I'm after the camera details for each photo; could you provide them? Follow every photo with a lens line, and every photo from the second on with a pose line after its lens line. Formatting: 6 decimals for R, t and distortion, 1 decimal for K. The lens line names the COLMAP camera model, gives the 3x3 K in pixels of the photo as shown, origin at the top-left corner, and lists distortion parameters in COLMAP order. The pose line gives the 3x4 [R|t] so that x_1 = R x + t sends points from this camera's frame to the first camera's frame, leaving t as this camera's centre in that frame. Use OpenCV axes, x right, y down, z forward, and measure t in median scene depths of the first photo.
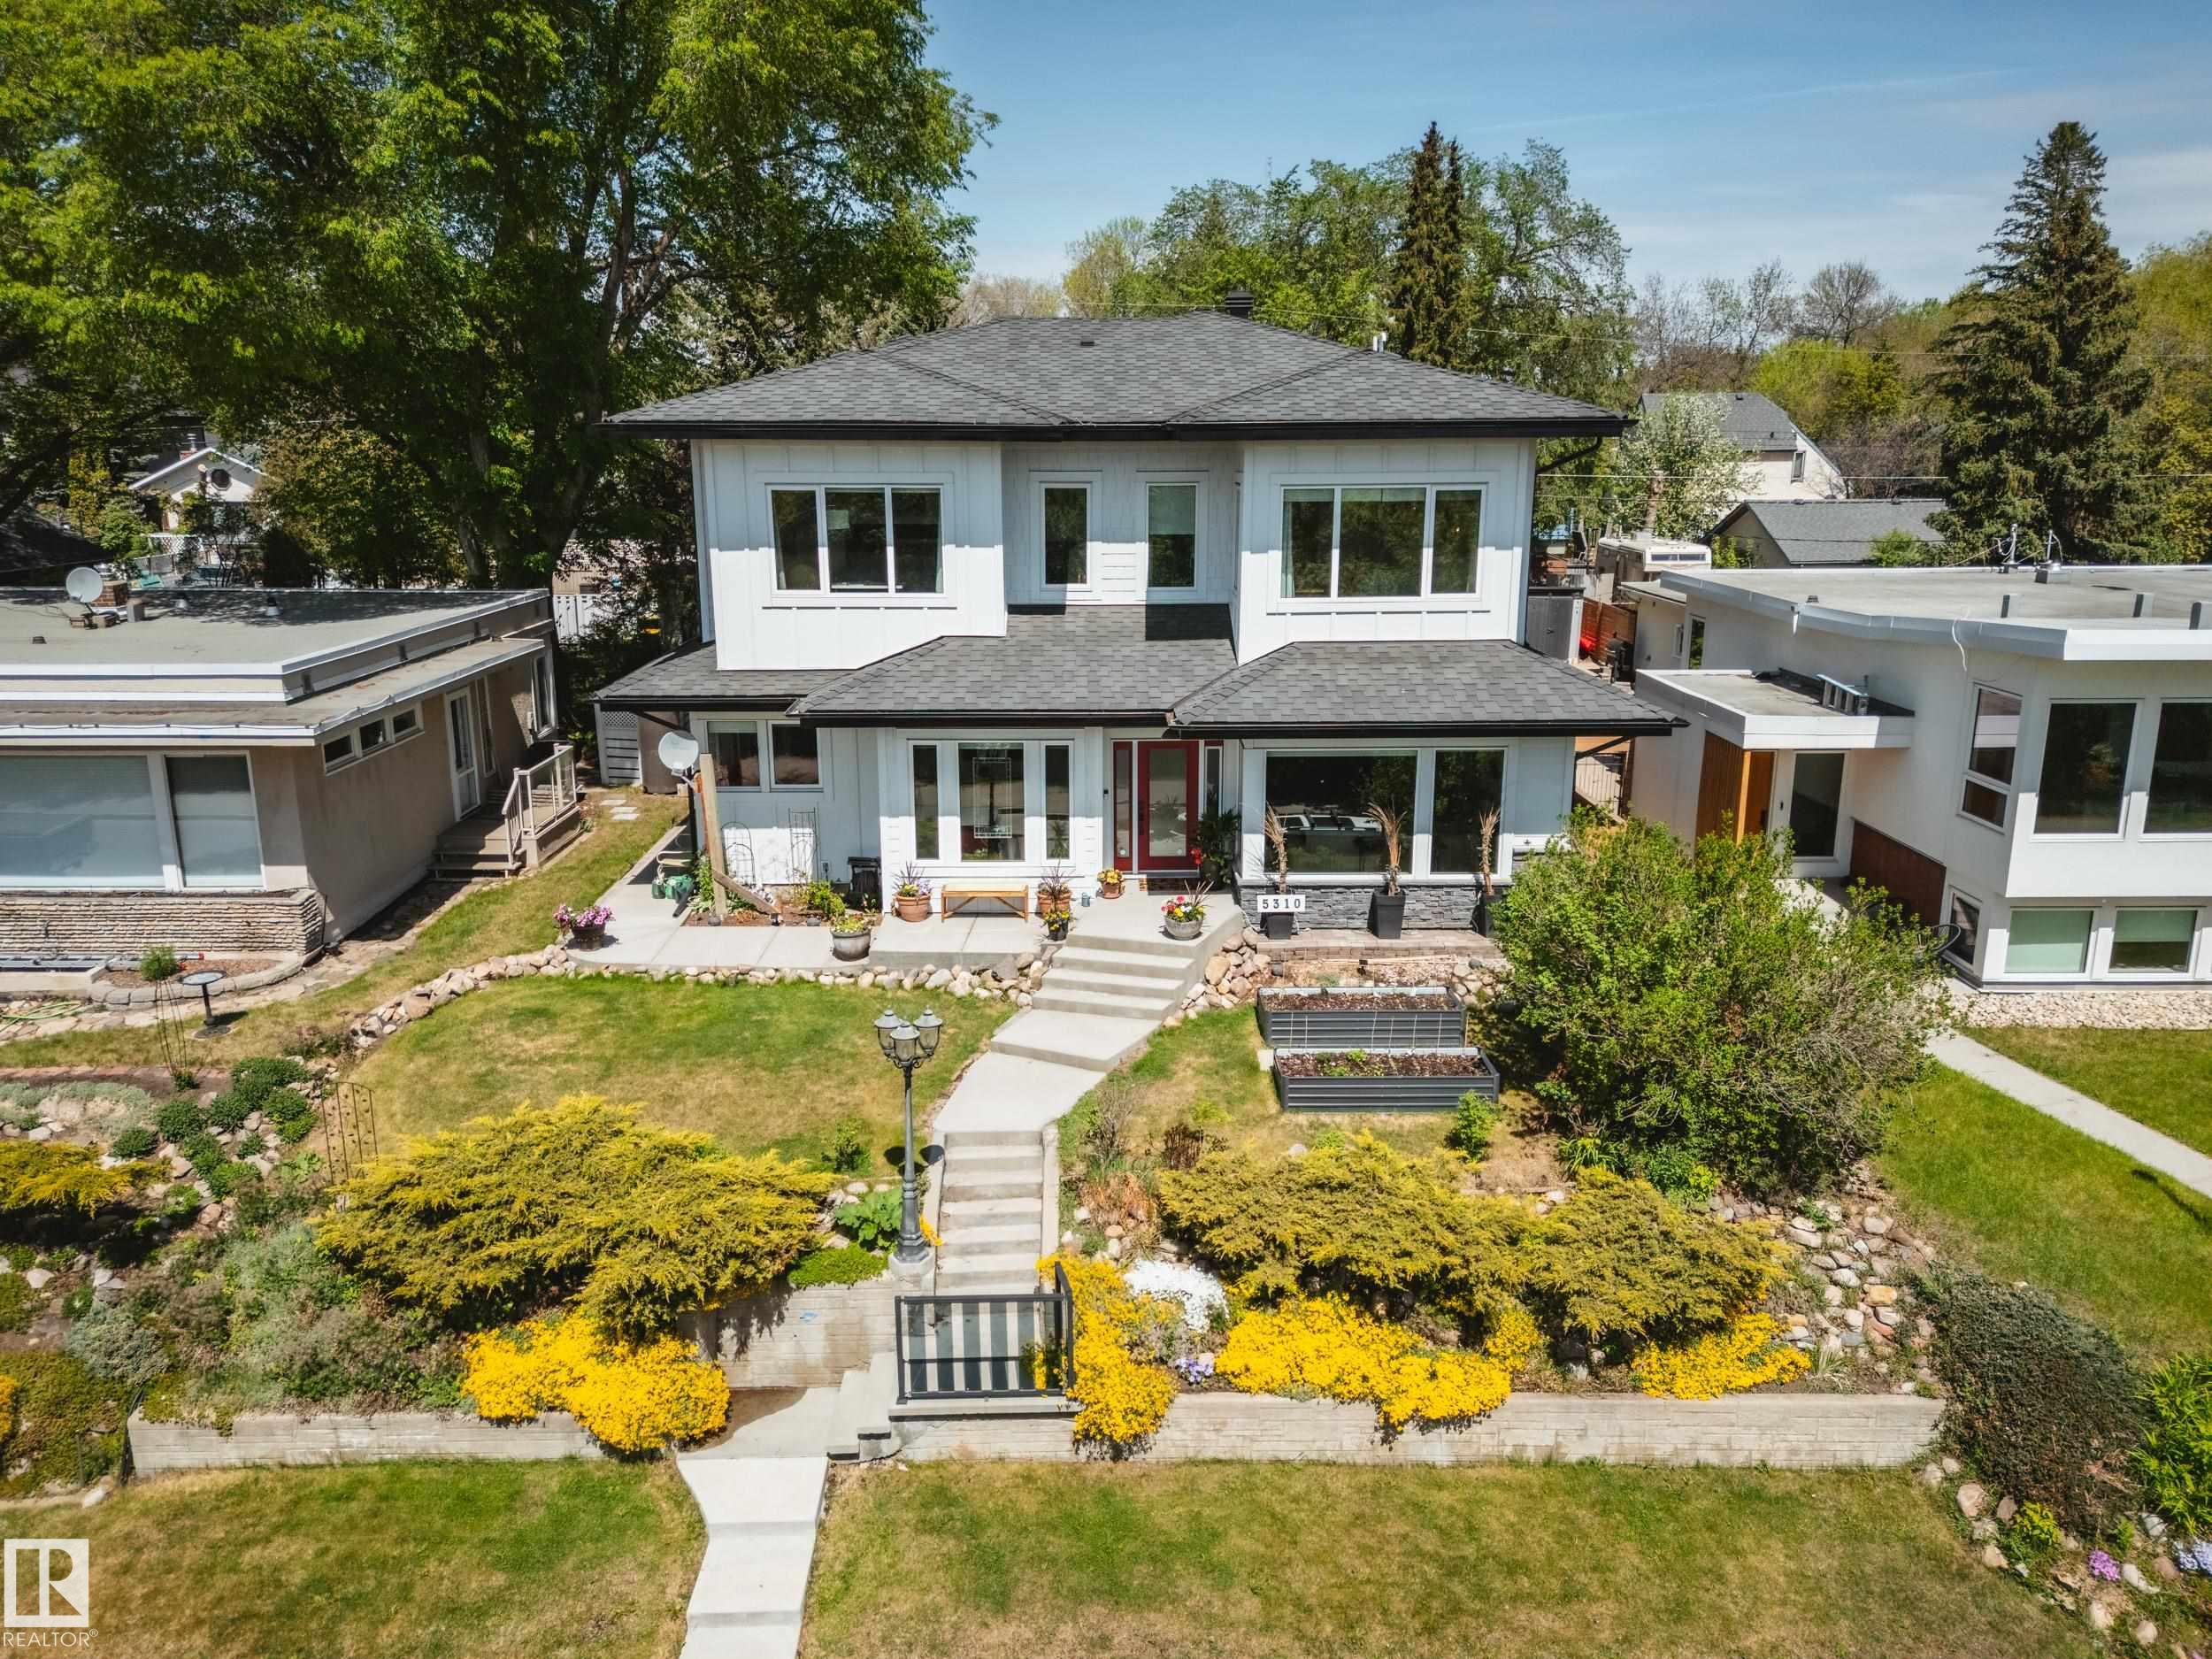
lens RADIAL K [[1654.0, 0, 1152.1], [0, 1654.0, 817.7], [0, 0, 1]] dist [0.129359, -0.156561]
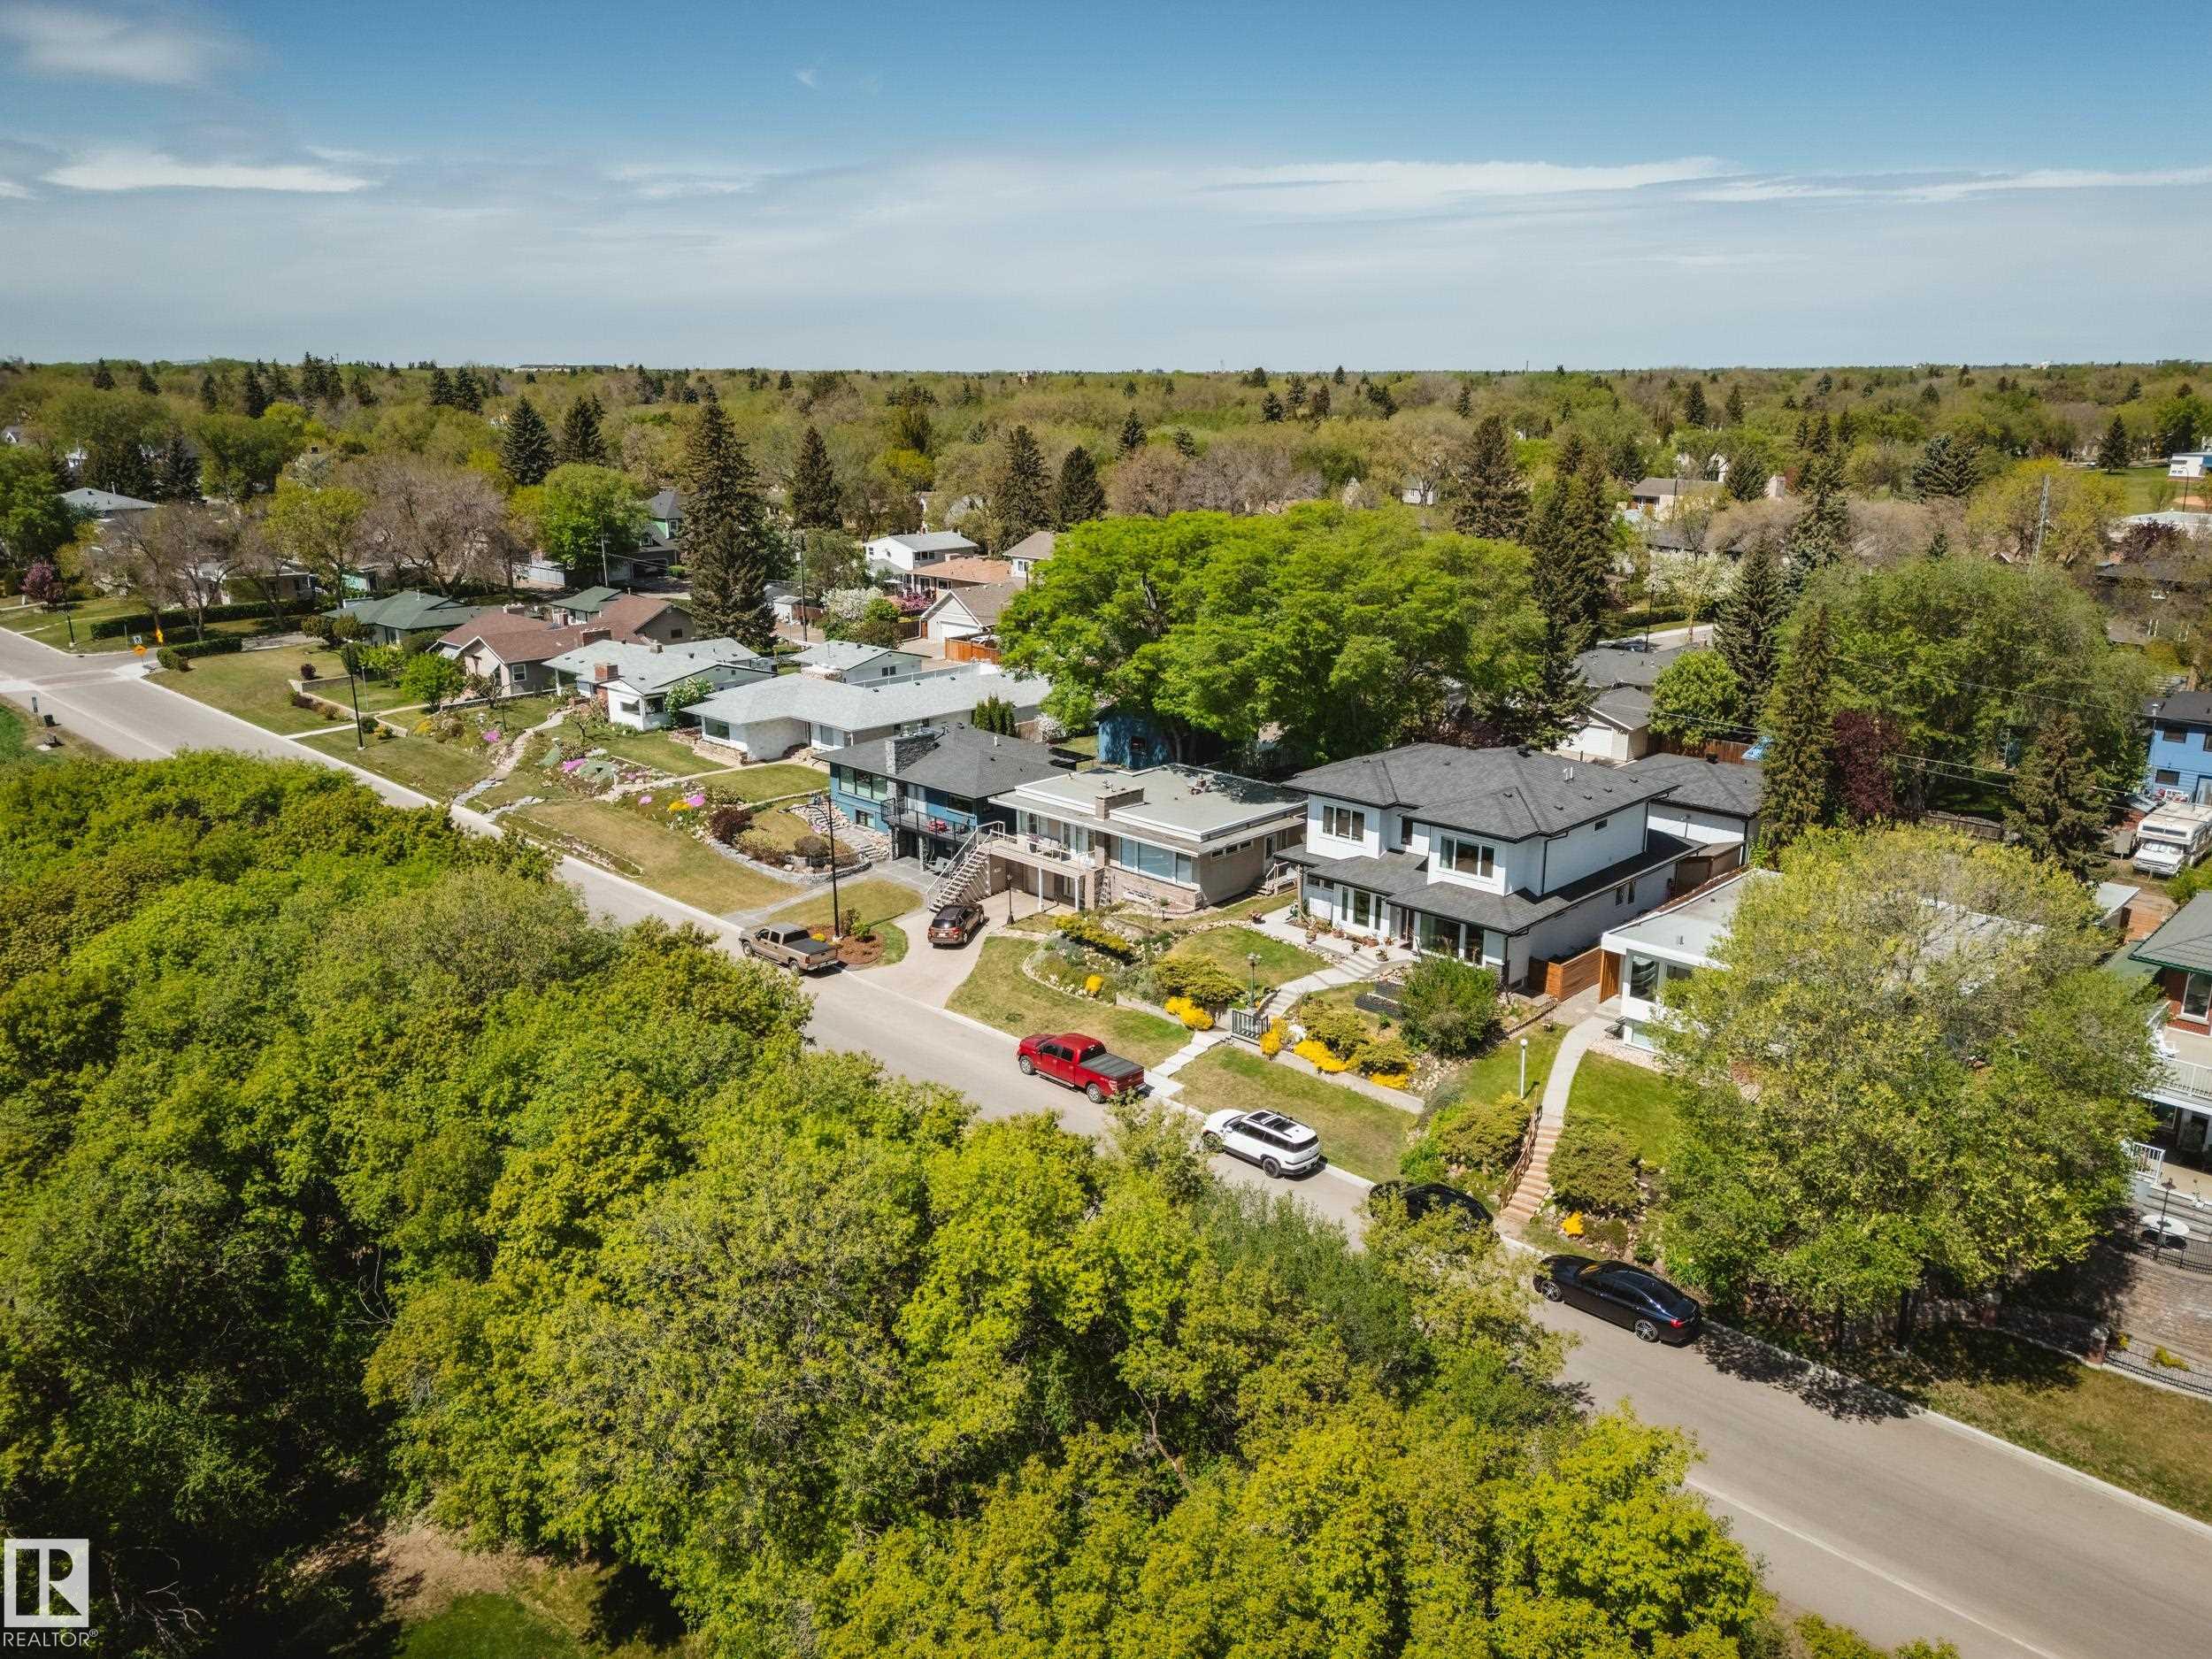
lens RADIAL K [[1608.7, 0, 1106.0], [0, 1608.7, 829.5], [0, 0, 1]] dist [0.067341, -0.049423]
pose [[0.707615, 0.189156, -0.680809, 1.744805], [-0.168715, 0.980864, 0.097165, -0.399963], [0.686161, 0.046108, 0.725987, -1.730058]]
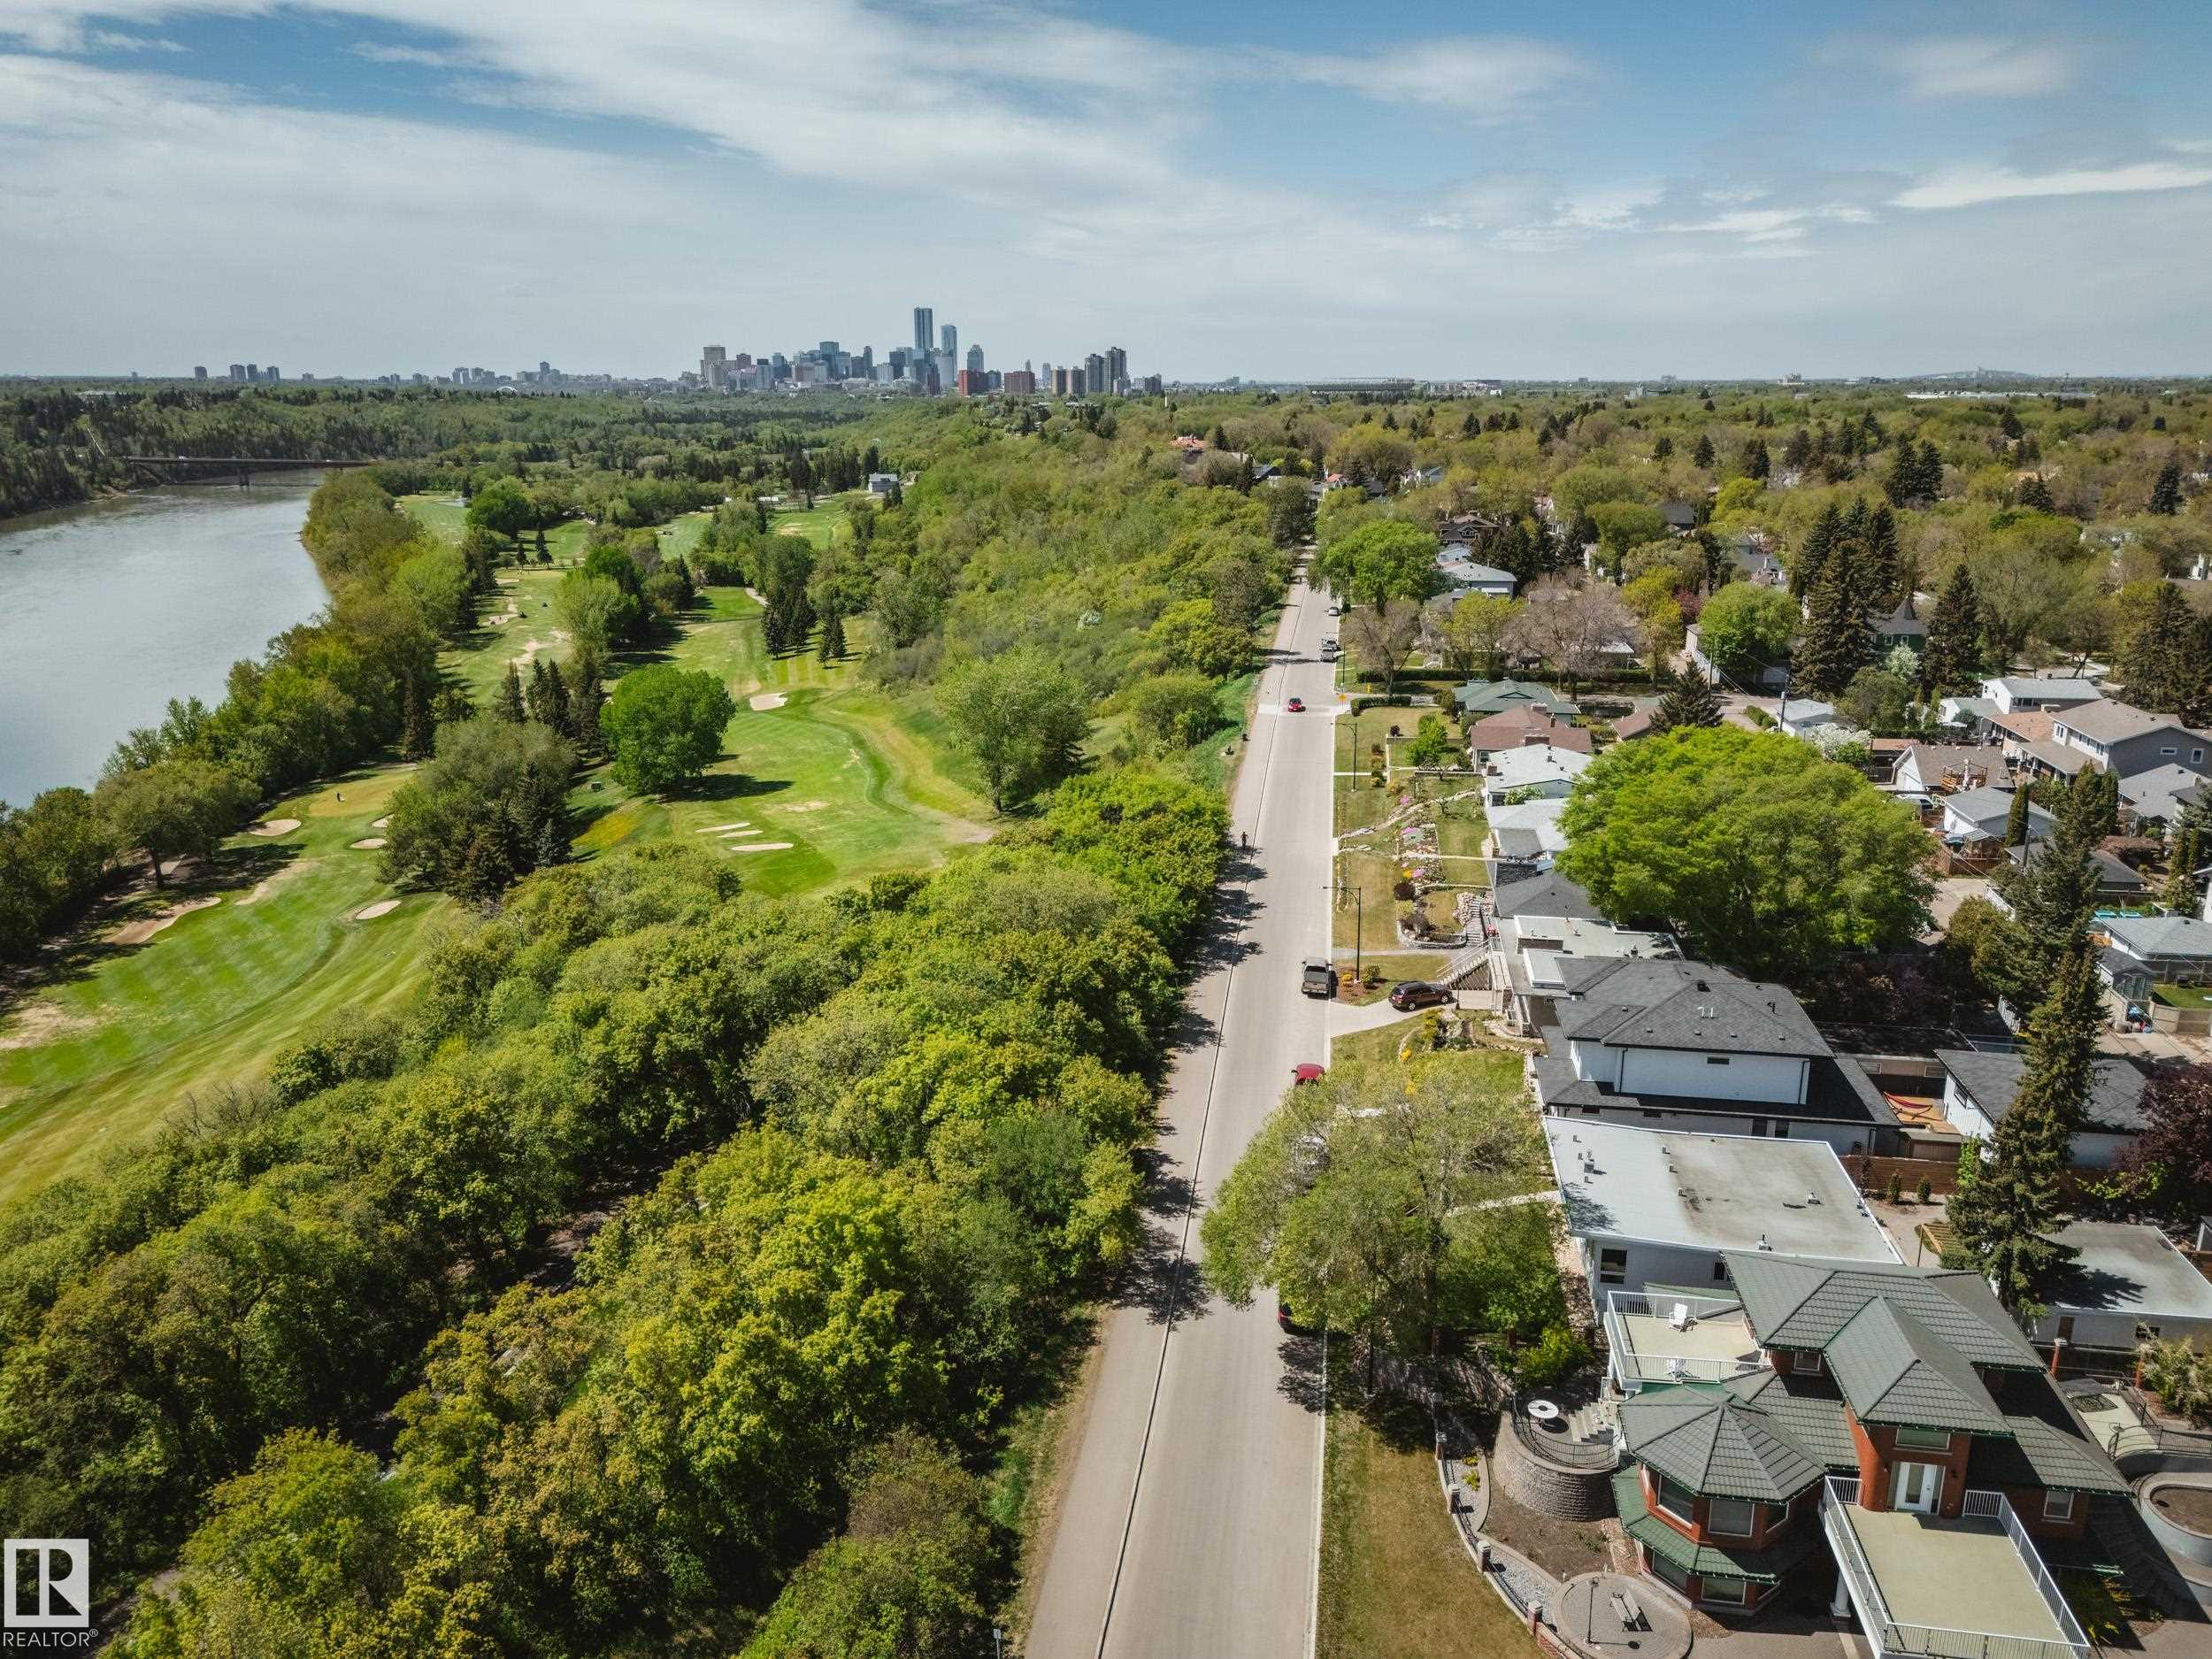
lens RADIAL K [[1654.0, 0, 1152.1], [0, 1654.0, 817.7], [0, 0, 1]] dist [0.129359, -0.156561]
pose [[-0.165817, 0.250309, -0.953861, 4.038613], [-0.234560, 0.929481, 0.284687, -1.569442], [0.957855, 0.270944, -0.095411, 0.119996]]
